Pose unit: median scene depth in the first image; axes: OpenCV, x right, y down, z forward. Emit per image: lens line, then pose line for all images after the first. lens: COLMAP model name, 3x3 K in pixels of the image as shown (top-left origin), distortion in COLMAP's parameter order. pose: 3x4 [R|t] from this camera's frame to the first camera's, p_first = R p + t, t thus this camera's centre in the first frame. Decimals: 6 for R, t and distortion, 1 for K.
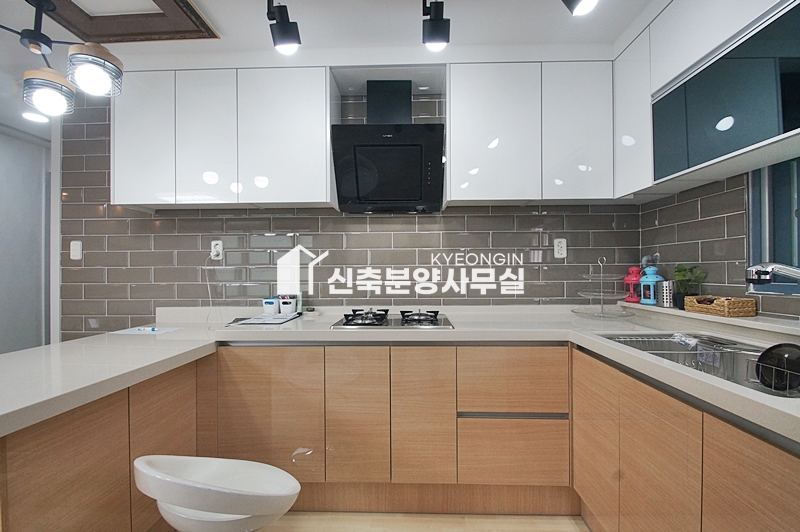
lens RADIAL K [[355.1, 0, 402.2], [0, 355.1, 263.2], [0, 0, 1]] dist [-0.003013, -0.002694]
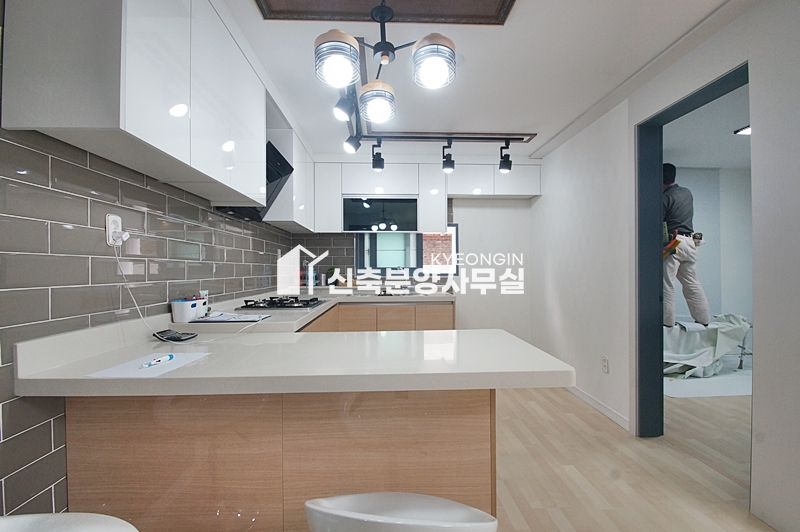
lens RADIAL K [[347.8, 0, 399.1], [0, 347.8, 267.8], [0, 0, 1]] dist [0.002668, 0.000117]
pose [[-0.090961, 0.011324, 0.995790, -1.334319], [0.005790, 0.999924, -0.010842, 0.042260], [-0.995838, 0.004779, -0.091019, 0.646599]]
